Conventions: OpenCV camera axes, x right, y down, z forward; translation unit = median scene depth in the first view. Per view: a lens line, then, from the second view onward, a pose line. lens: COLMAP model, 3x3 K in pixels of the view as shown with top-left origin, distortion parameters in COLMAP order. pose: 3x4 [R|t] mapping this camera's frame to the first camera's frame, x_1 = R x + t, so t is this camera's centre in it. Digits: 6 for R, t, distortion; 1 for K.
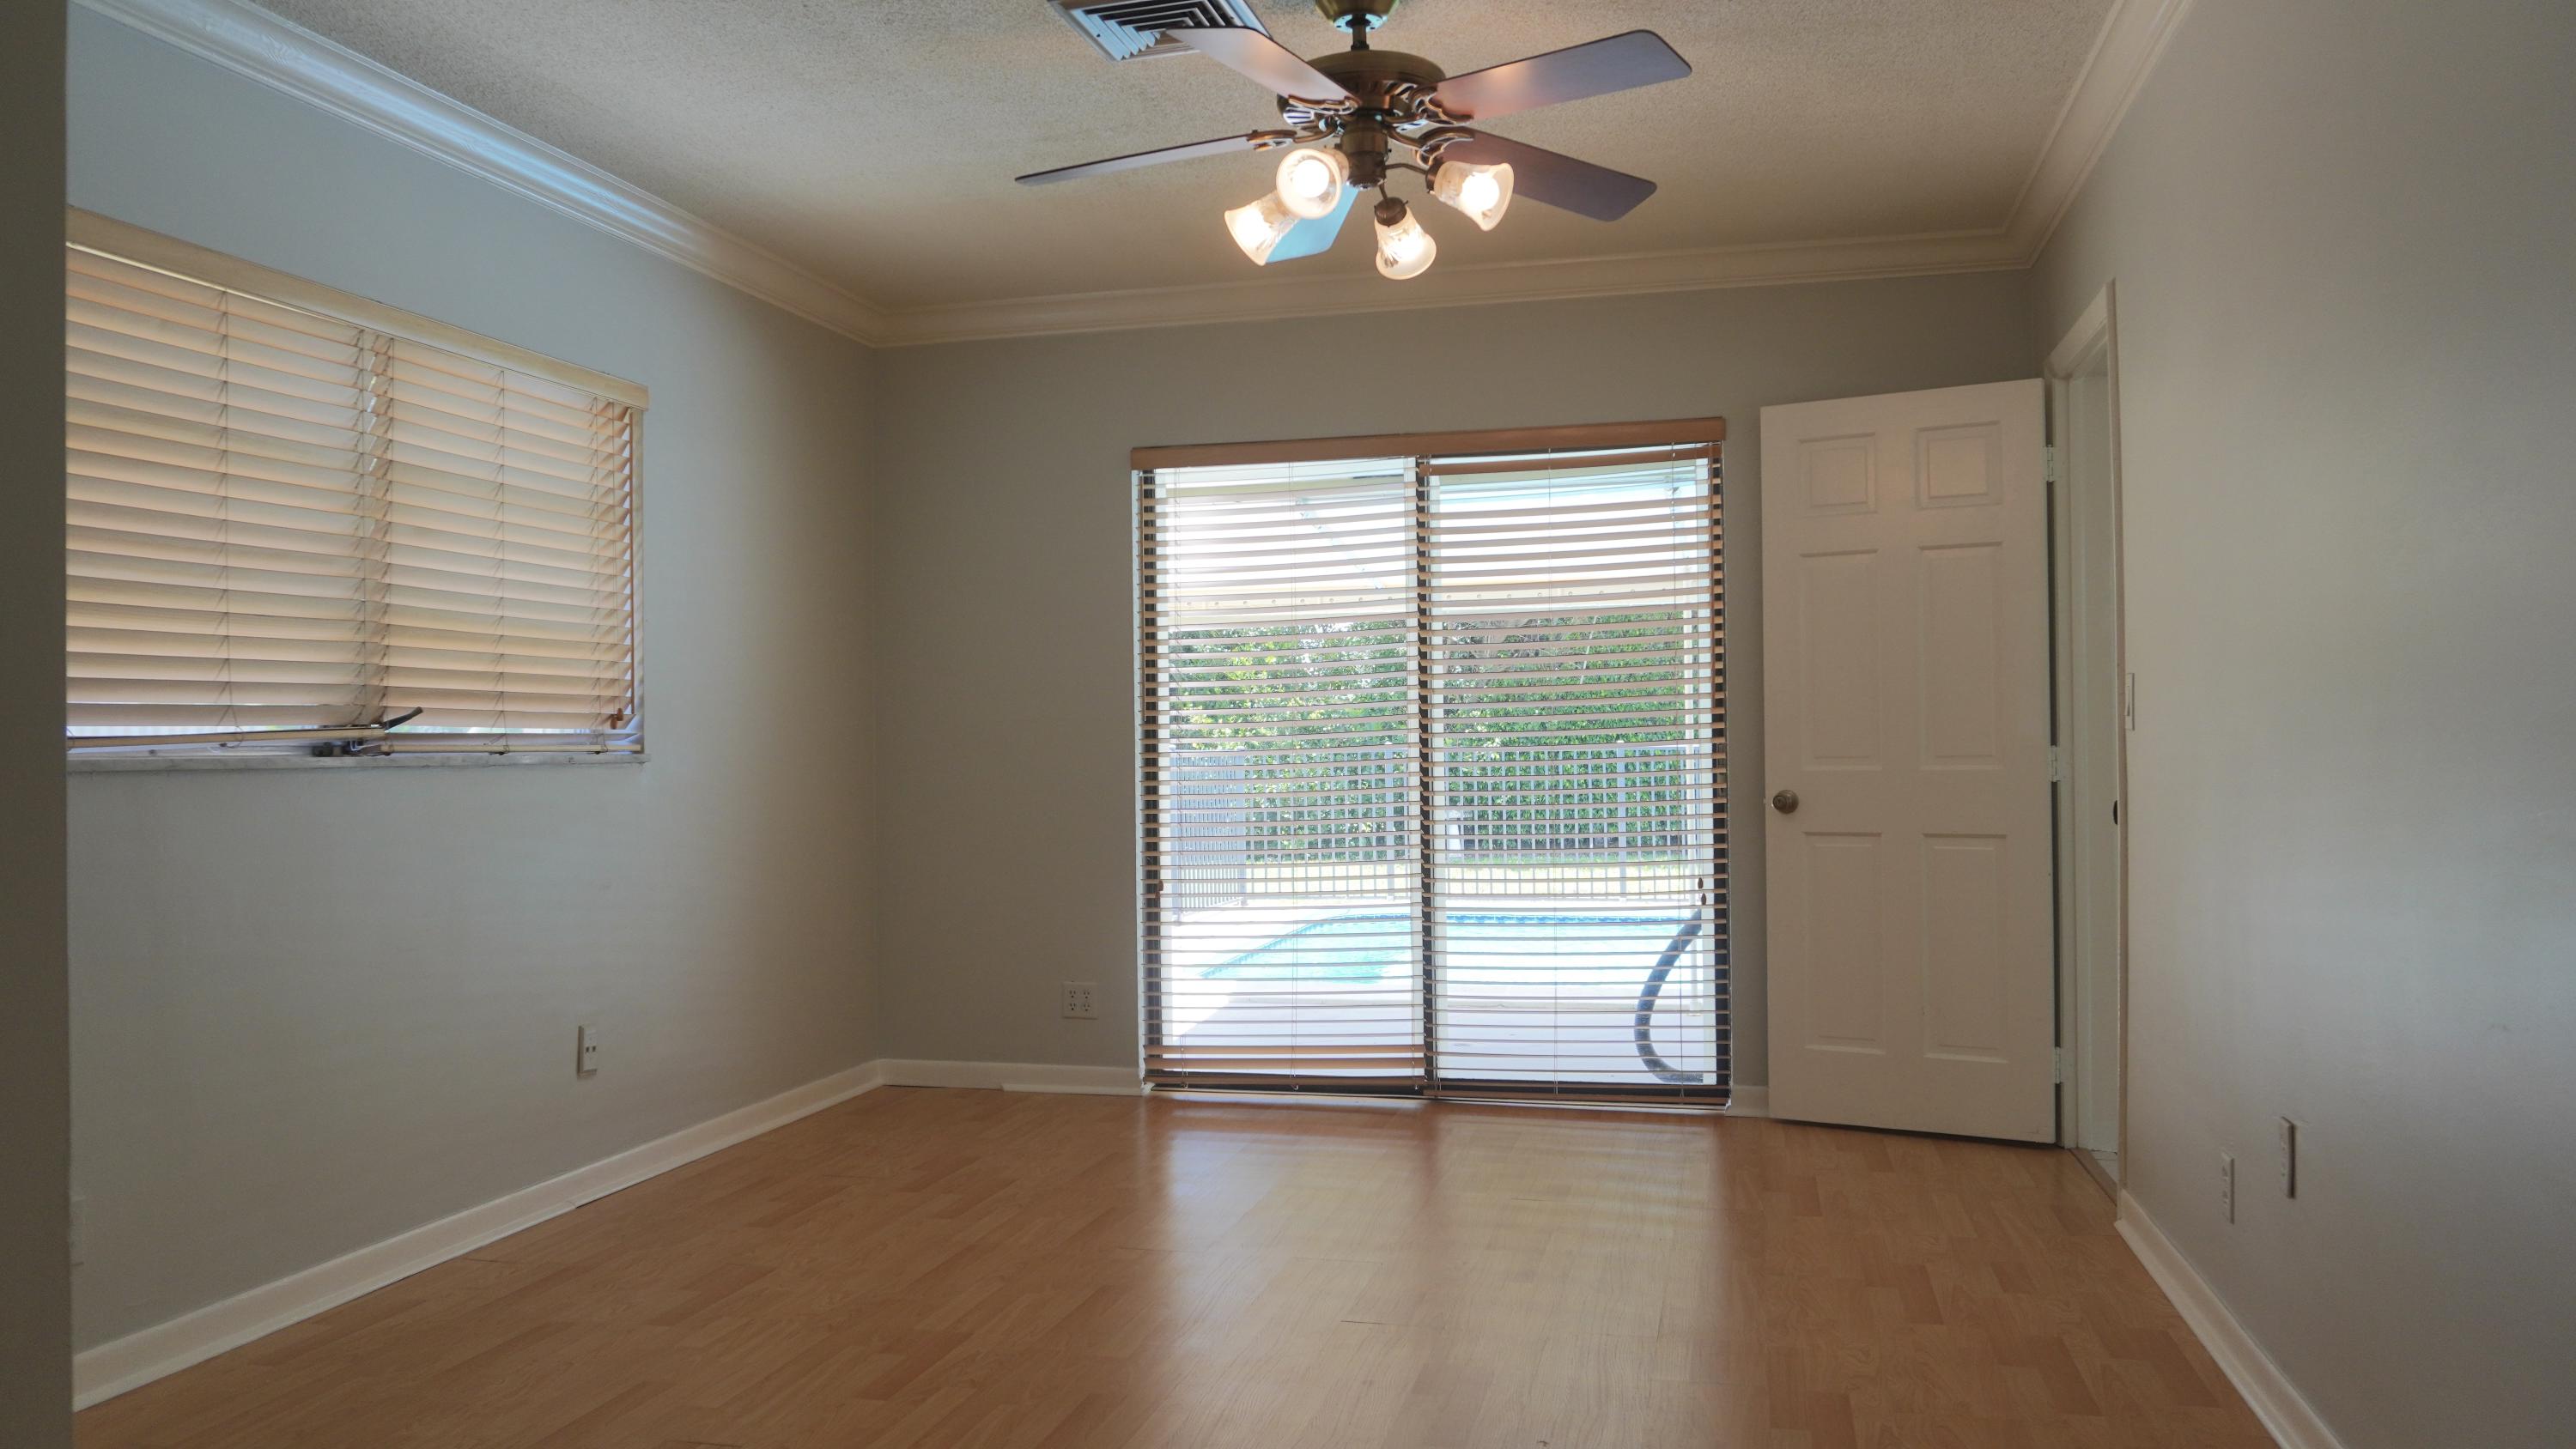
lens RADIAL K [[1879.6, 0, 1293.0], [0, 1879.6, 722.9], [0, 0, 1]] dist [-0.044452, 0.027328]
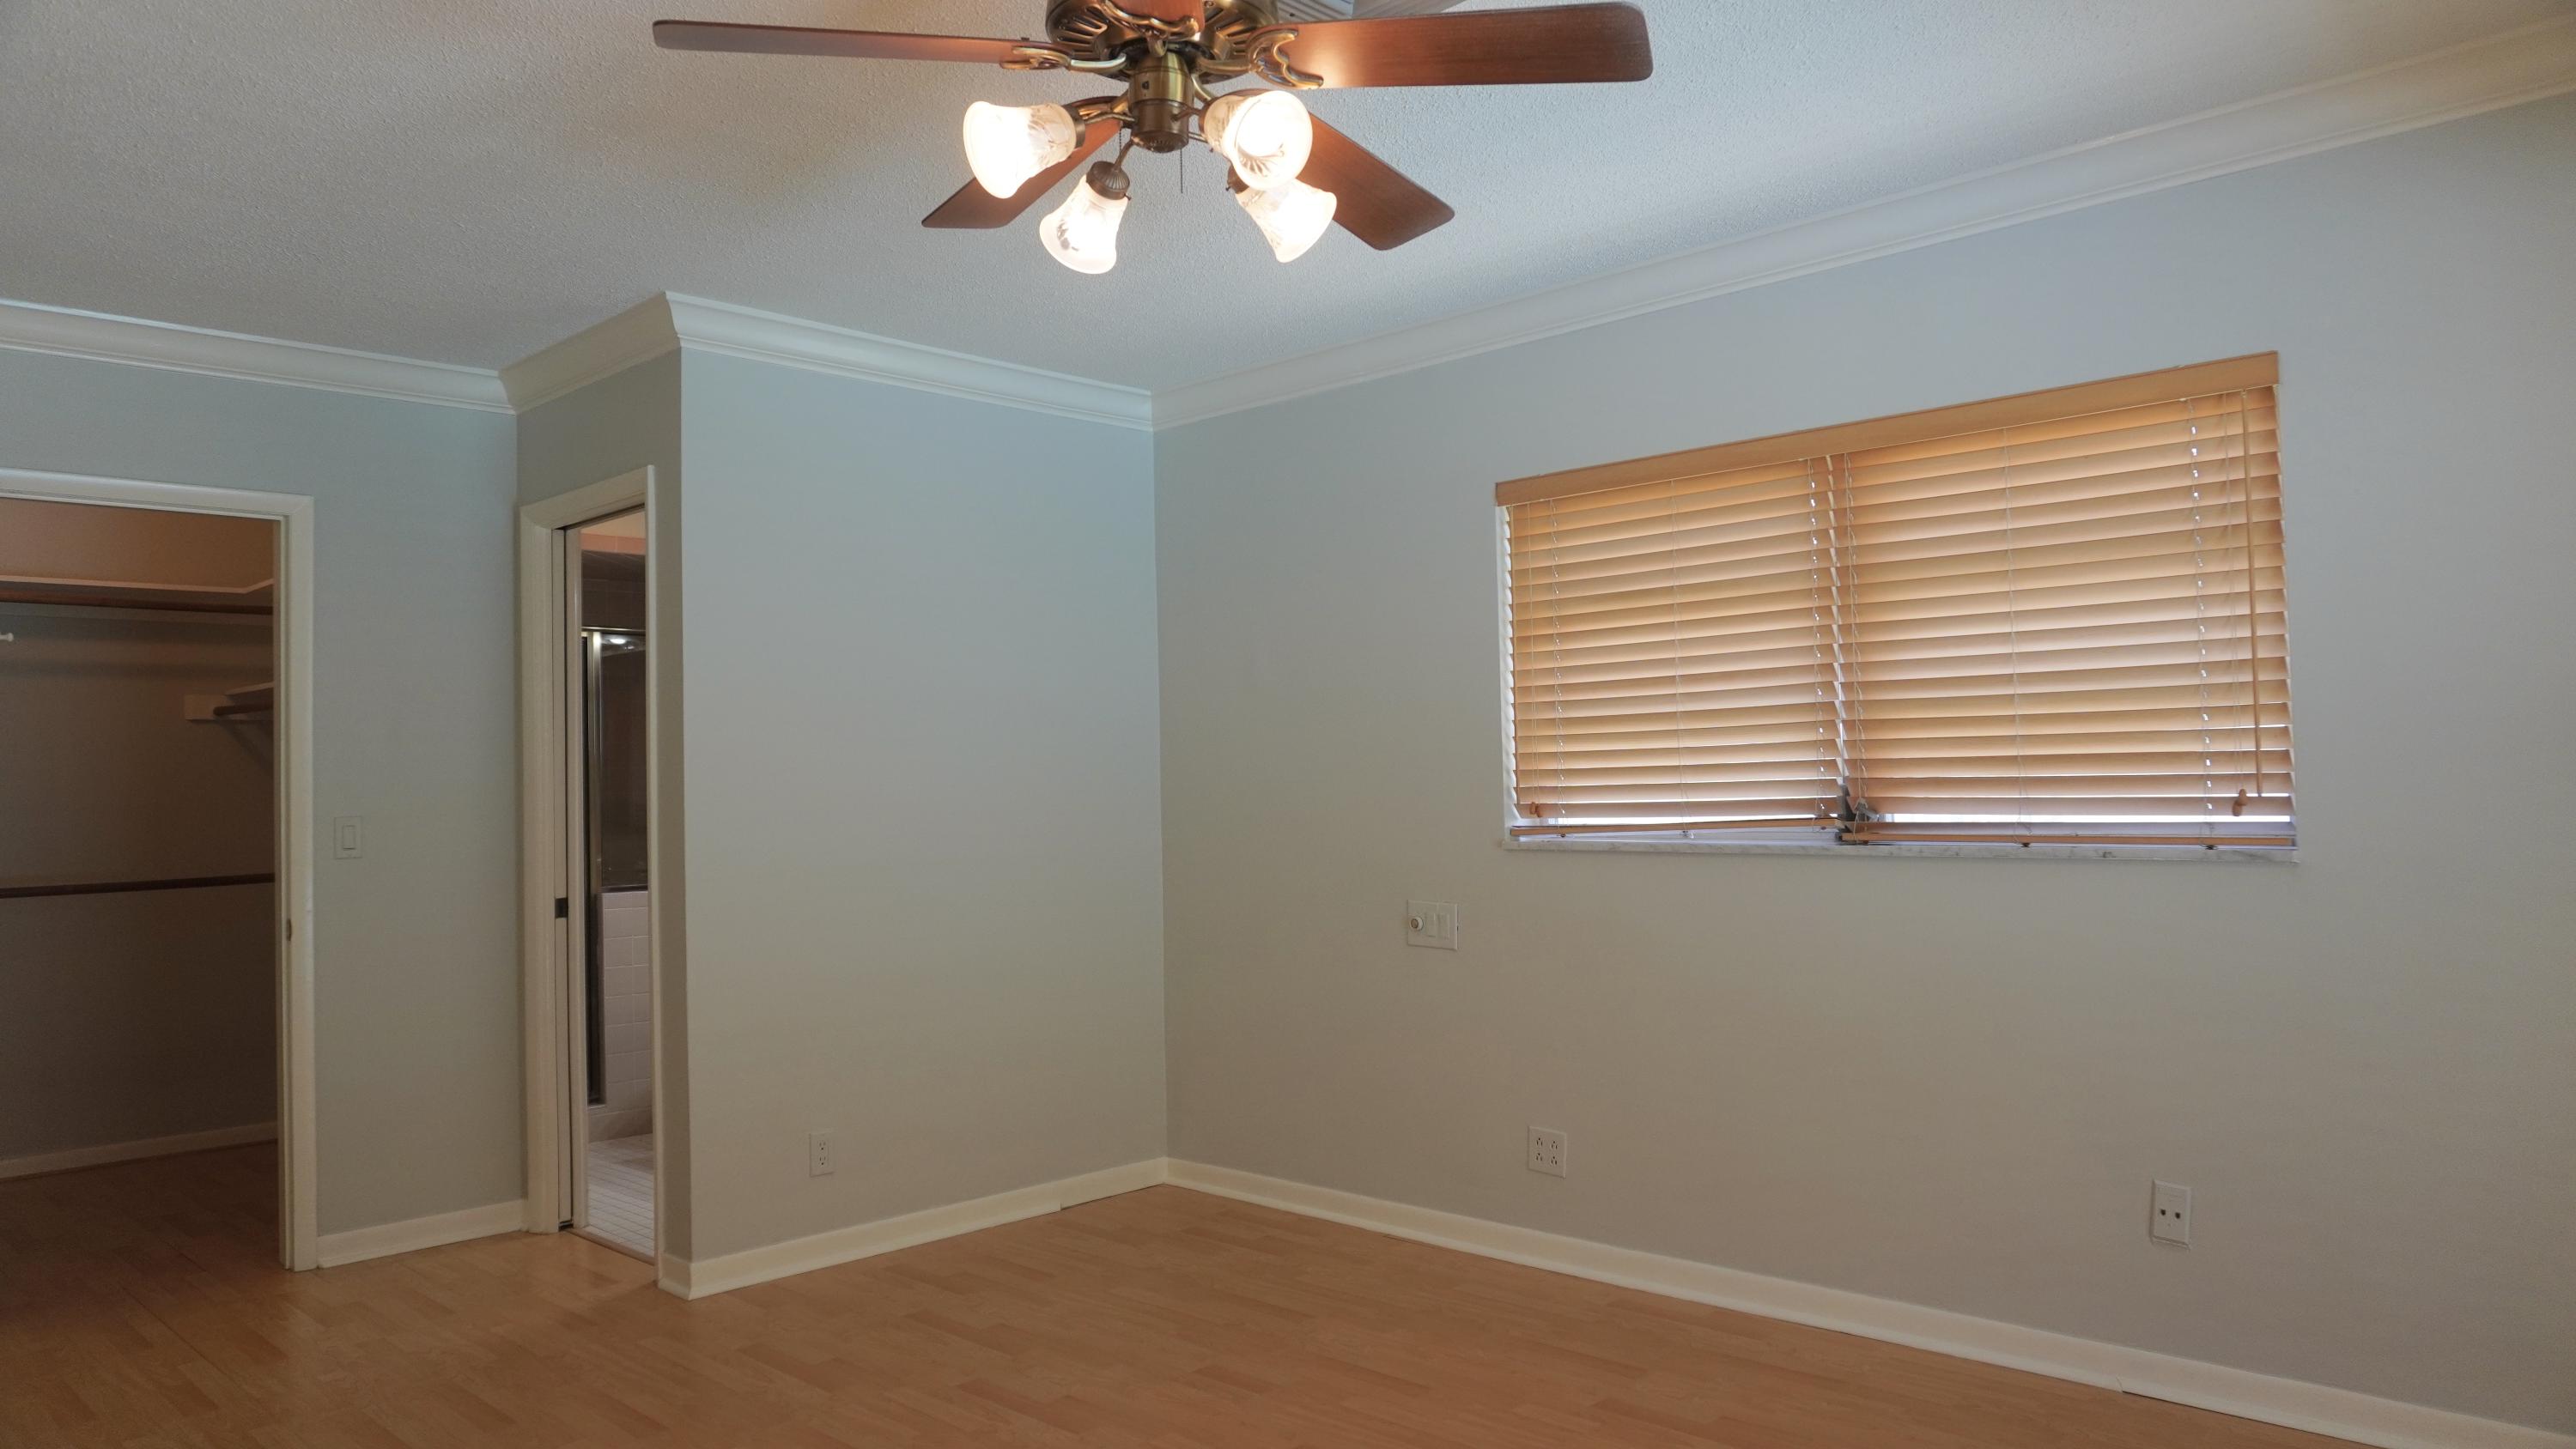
lens RADIAL K [[1712.8, 0, 1297.1], [0, 1712.8, 730.1], [0, 0, 1]] dist [-0.043359, 0.025492]
pose [[-0.512730, -0.002982, -0.858544, 0.570355], [0.039562, 0.998850, -0.027095, -0.037993], [0.857638, -0.047858, -0.512023, 1.350526]]
